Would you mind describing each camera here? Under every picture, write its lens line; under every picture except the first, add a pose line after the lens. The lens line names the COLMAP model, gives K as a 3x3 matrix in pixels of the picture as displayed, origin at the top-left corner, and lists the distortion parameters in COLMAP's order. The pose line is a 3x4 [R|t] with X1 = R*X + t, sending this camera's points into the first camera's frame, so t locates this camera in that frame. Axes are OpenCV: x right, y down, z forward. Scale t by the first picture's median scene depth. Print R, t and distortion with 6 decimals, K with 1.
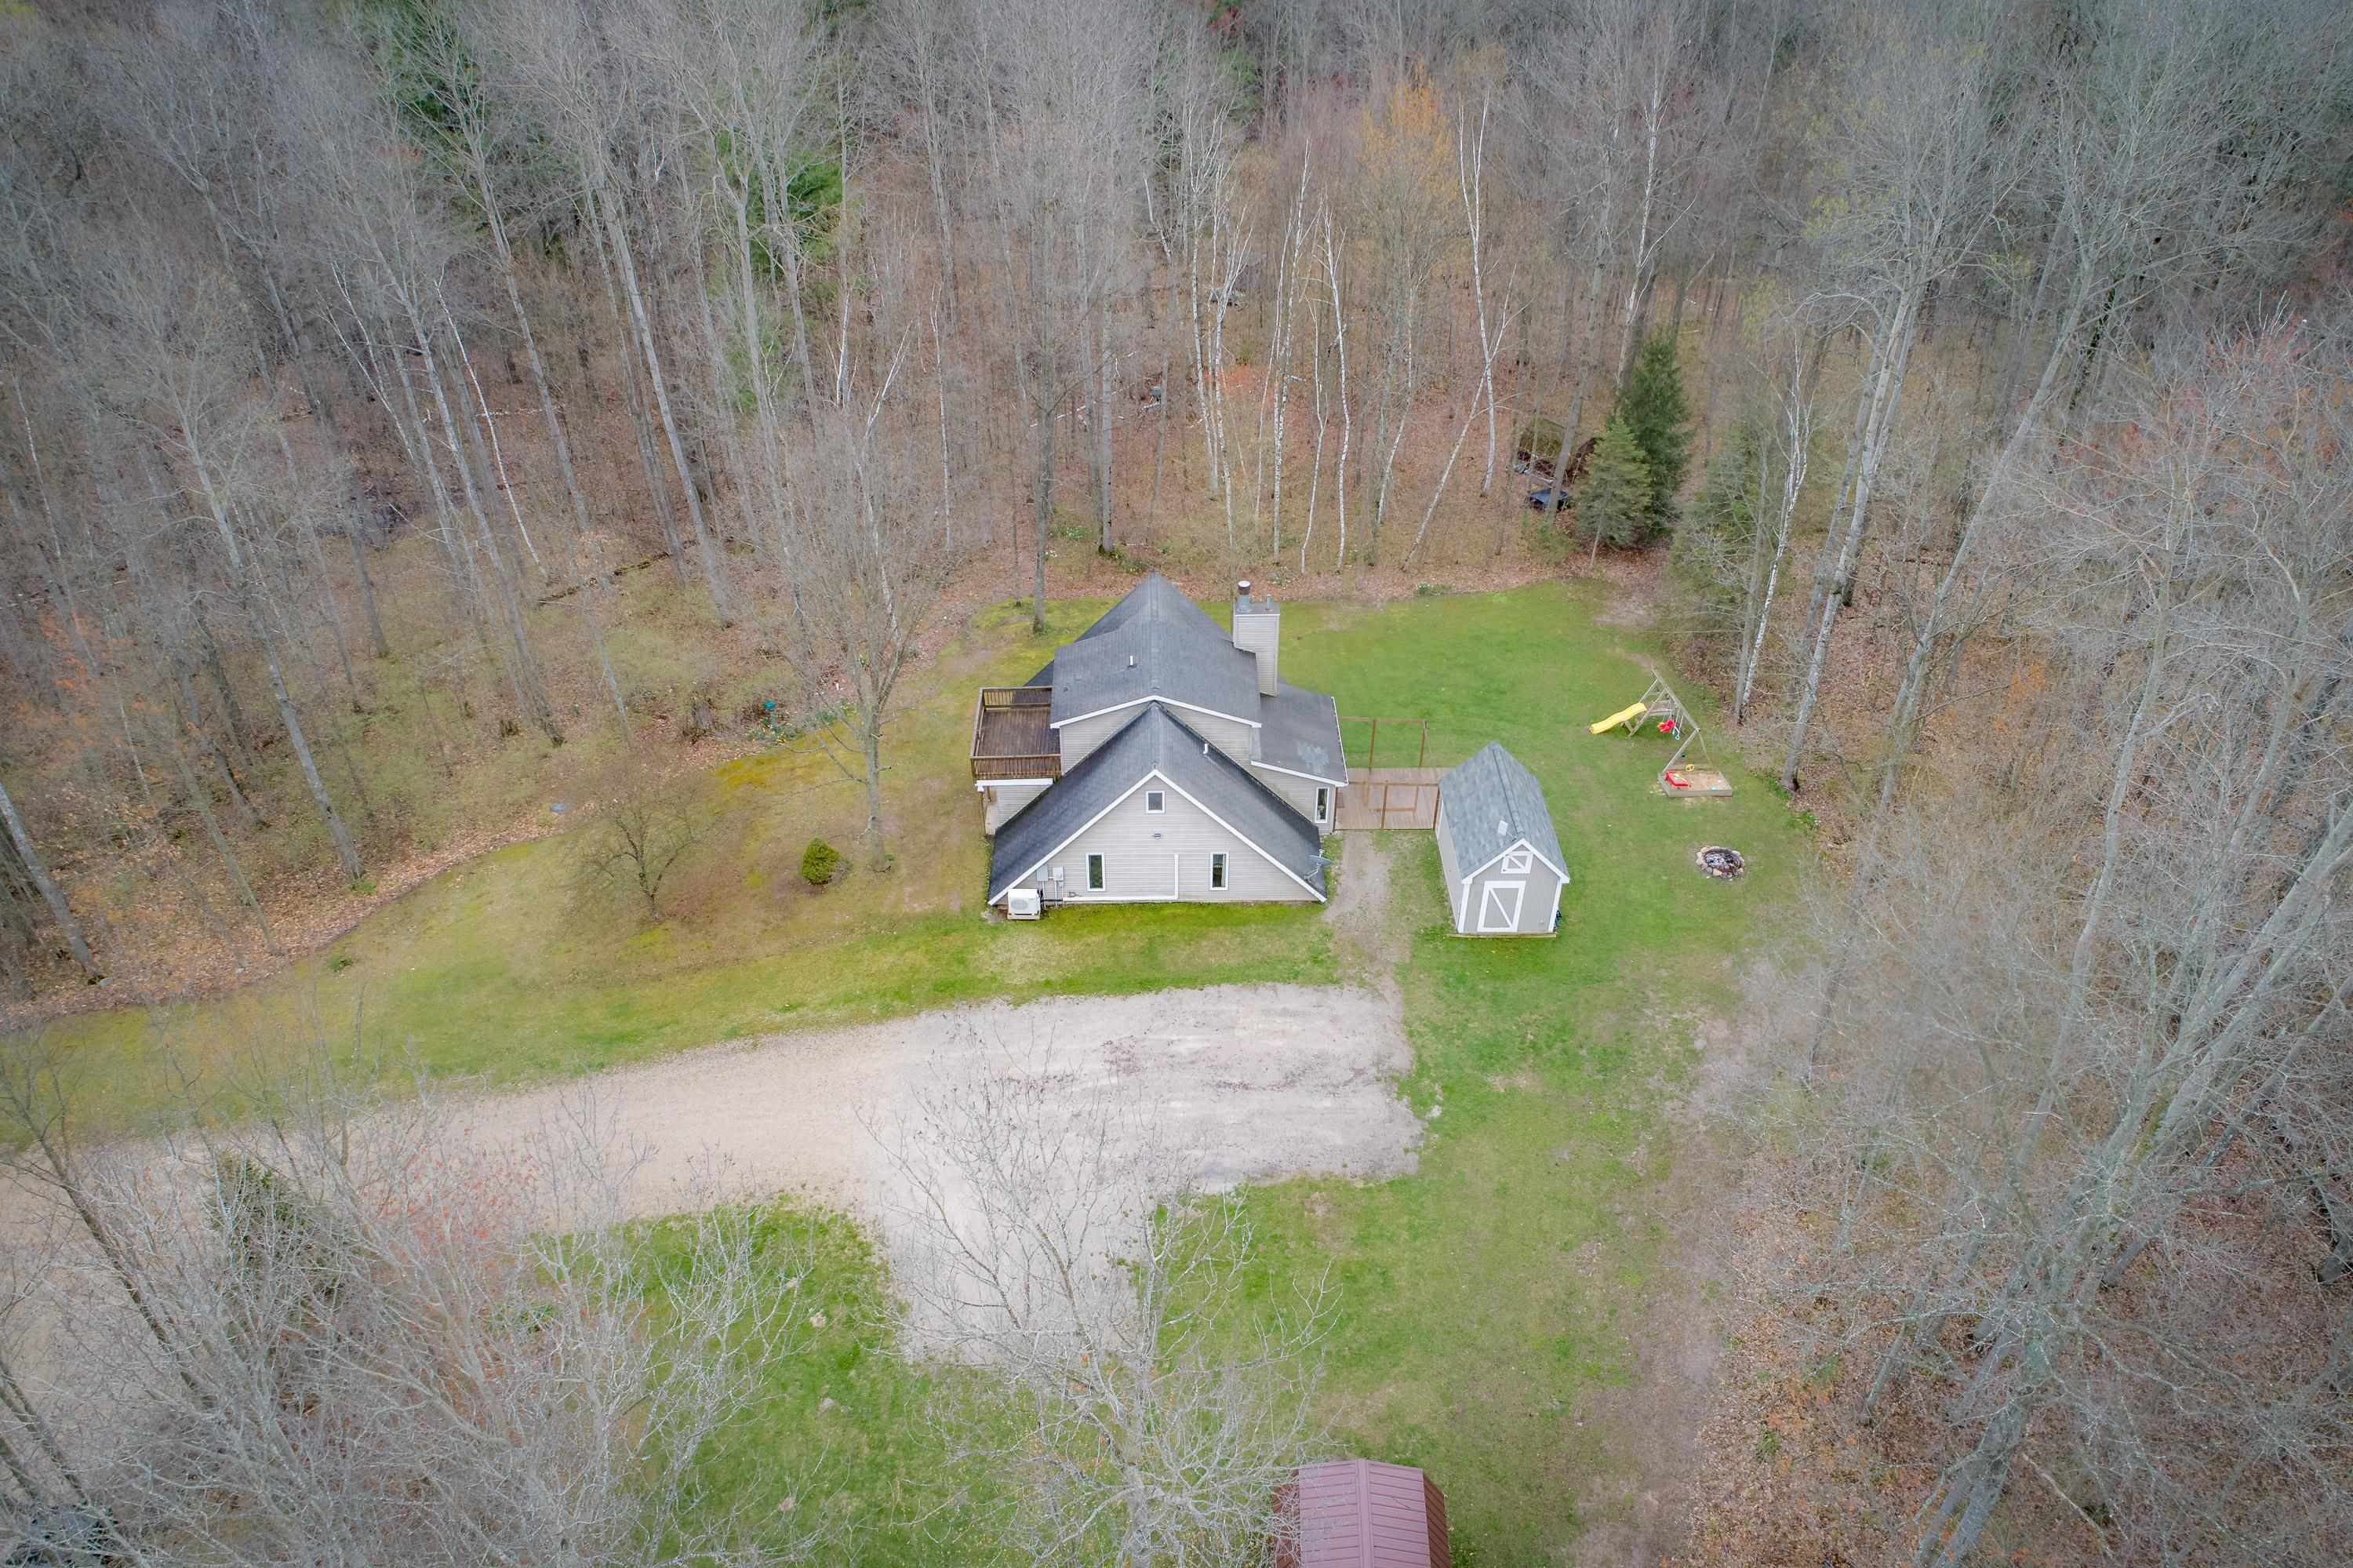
lens RADIAL K [[1577.9, 0, 1179.8], [0, 1577.9, 789.8], [0, 0, 1]] dist [-0.011855, 0.005549]
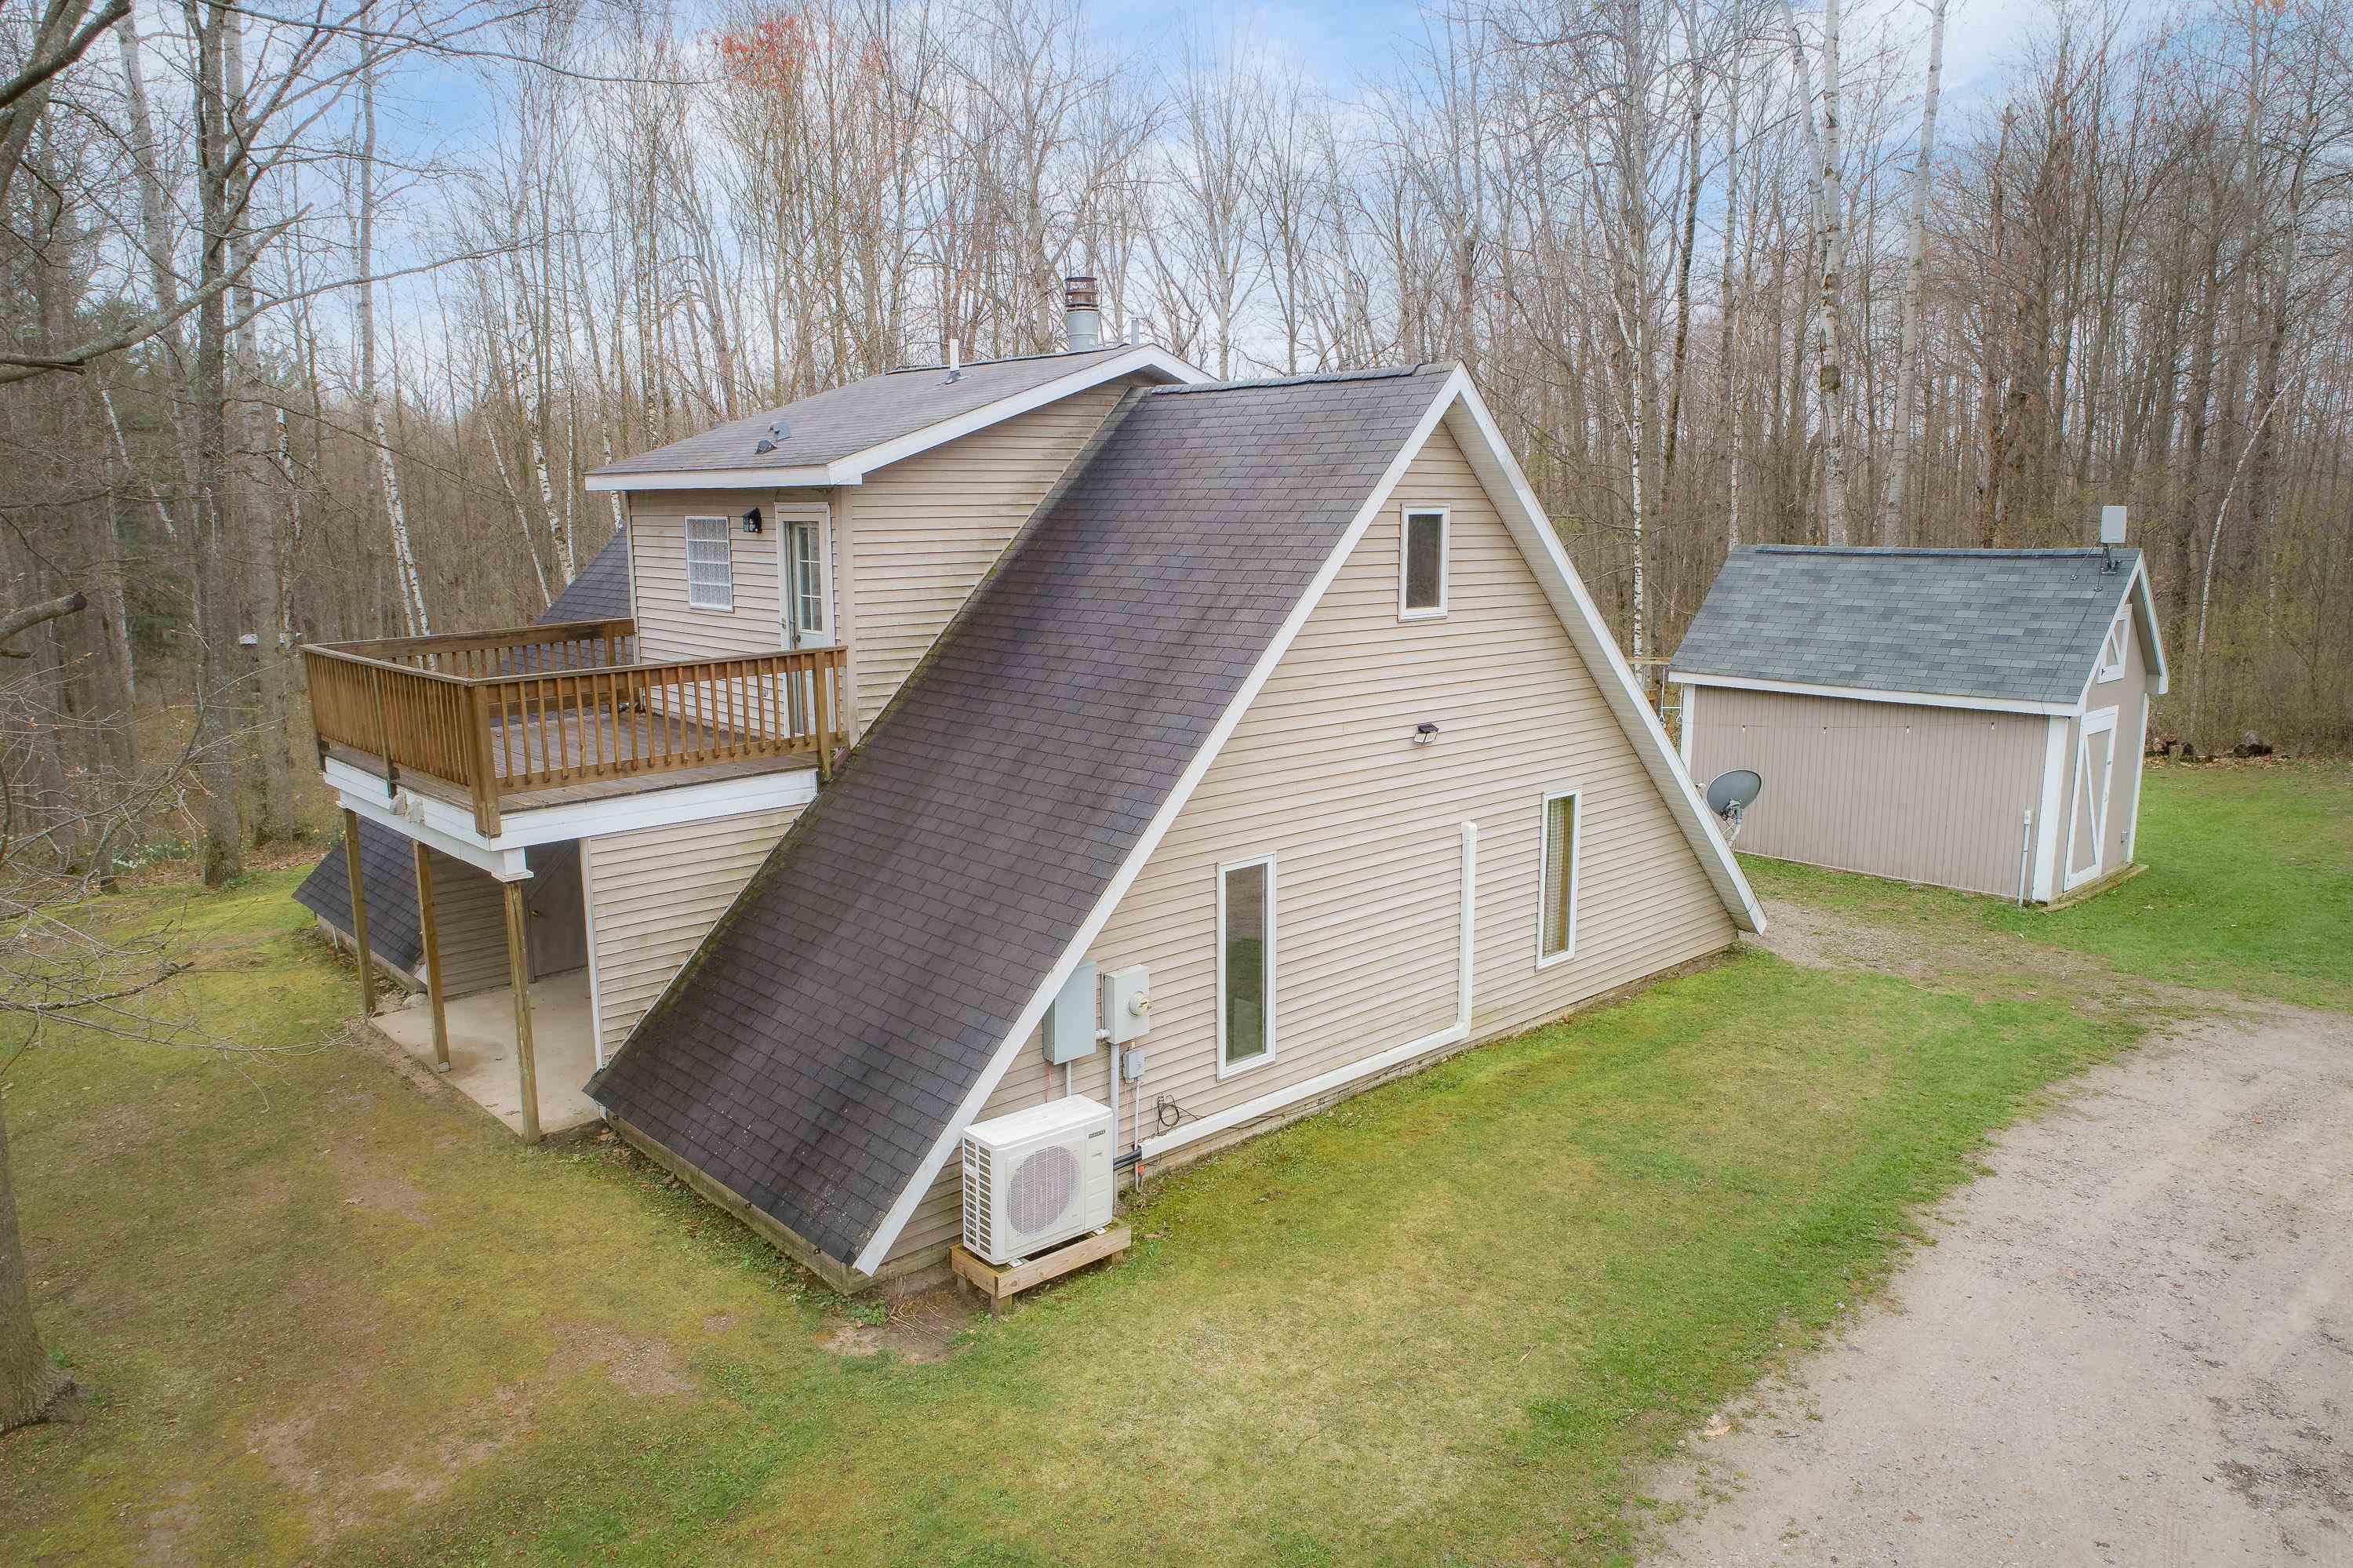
lens RADIAL K [[1577.9, 0, 1179.8], [0, 1577.9, 789.8], [0, 0, 1]] dist [-0.011855, 0.005549]
pose [[0.743652, -0.125215, 0.656736, -0.207423], [0.411320, 0.860088, -0.301770, 0.095508], [-0.527065, 0.494540, 0.691110, 0.841608]]
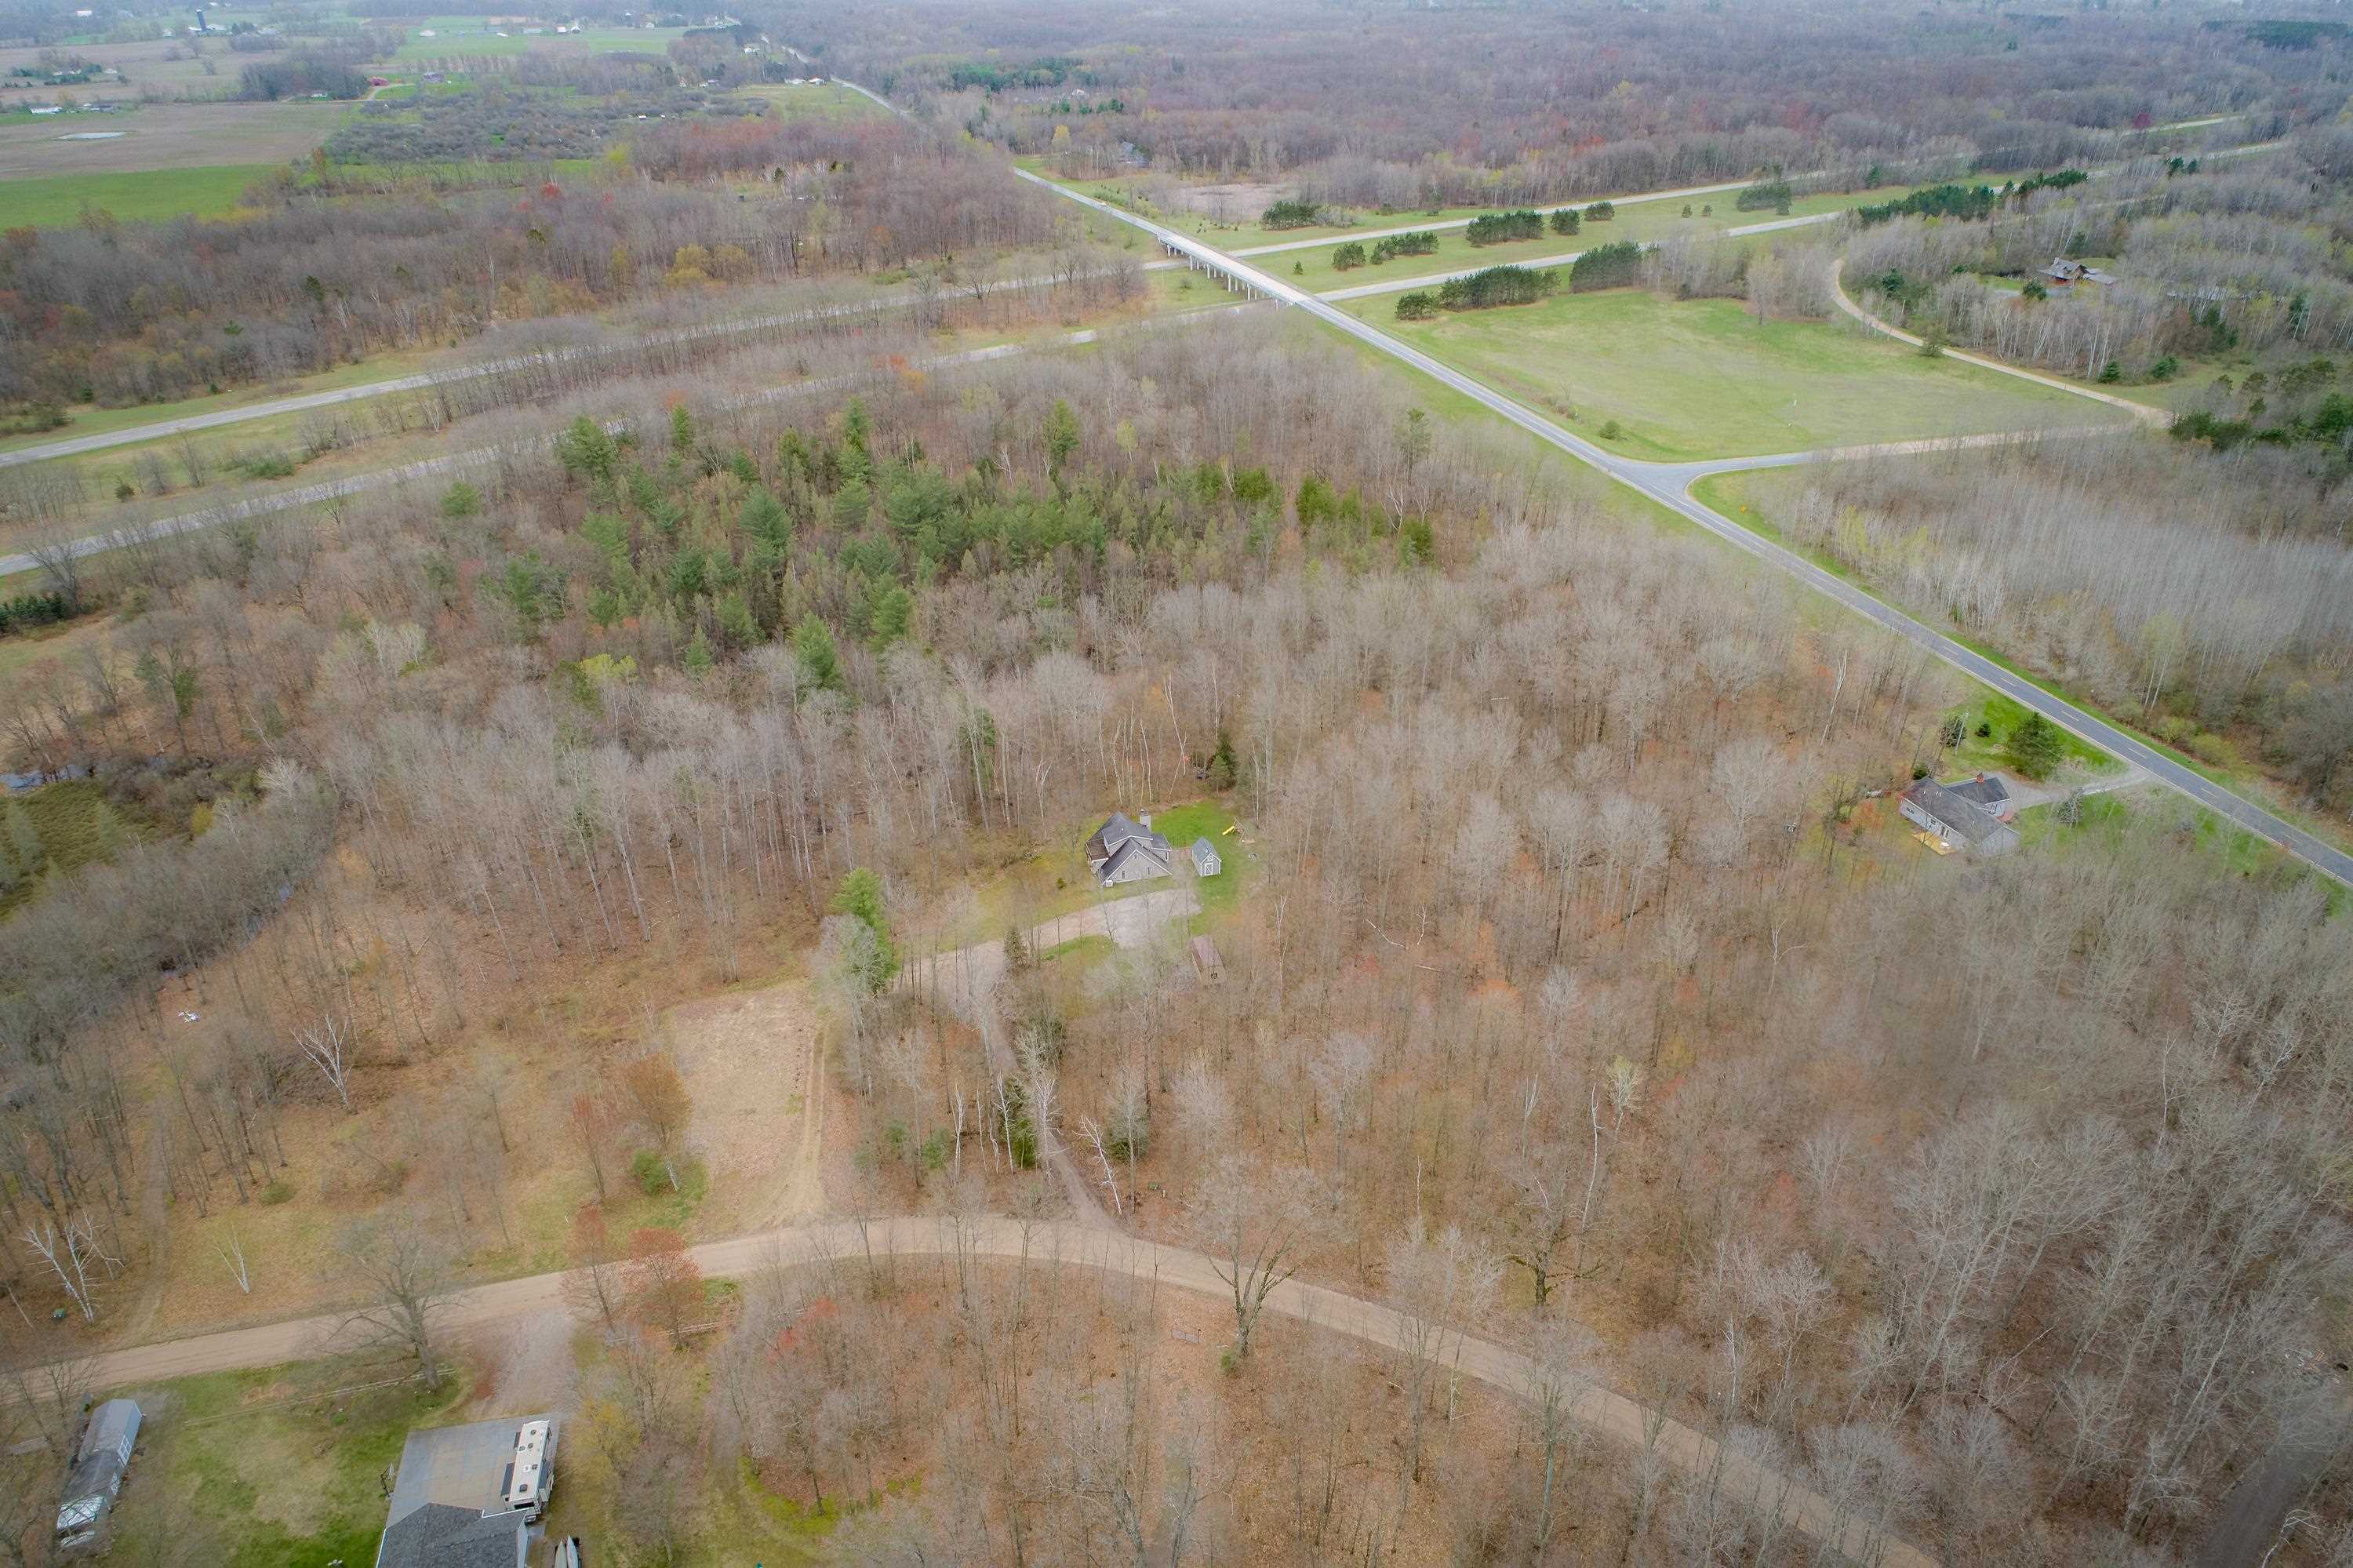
lens RADIAL K [[1577.9, 0, 1179.8], [0, 1577.9, 789.8], [0, 0, 1]] dist [-0.011855, 0.005549]
pose [[0.969252, -0.129150, 0.209455, -0.841813], [0.157778, 0.979373, -0.126231, 0.424916], [-0.188832, 0.155397, 0.969636, -3.624484]]
